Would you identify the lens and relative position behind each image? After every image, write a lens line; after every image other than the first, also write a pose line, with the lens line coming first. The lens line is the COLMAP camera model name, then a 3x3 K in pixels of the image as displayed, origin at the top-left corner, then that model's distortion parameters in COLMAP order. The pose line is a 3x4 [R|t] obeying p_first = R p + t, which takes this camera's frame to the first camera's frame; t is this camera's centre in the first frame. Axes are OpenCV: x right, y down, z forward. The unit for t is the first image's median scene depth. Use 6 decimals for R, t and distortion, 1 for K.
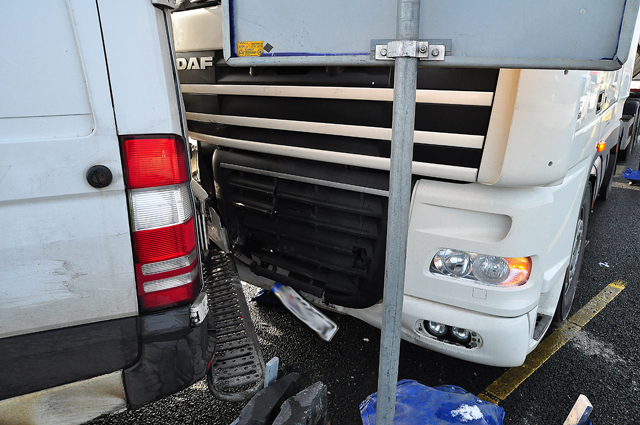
lens RADIAL K [[459.4, 0, 320.0], [0, 459.4, 212.5], [0, 0, 1]] dist [-0.047967, 0.001148]
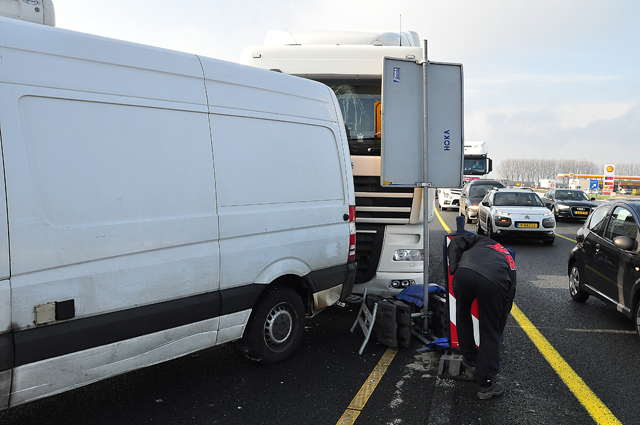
lens RADIAL K [[608.4, 0, 320.0], [0, 608.4, 212.5], [0, 0, 1]] dist [-0.000378, -0.000109]
pose [[0.828014, -0.019541, 0.560367, -2.684285], [0.155844, 0.968035, -0.196524, 0.632262], [-0.538614, 0.250054, 0.804592, -2.163888]]
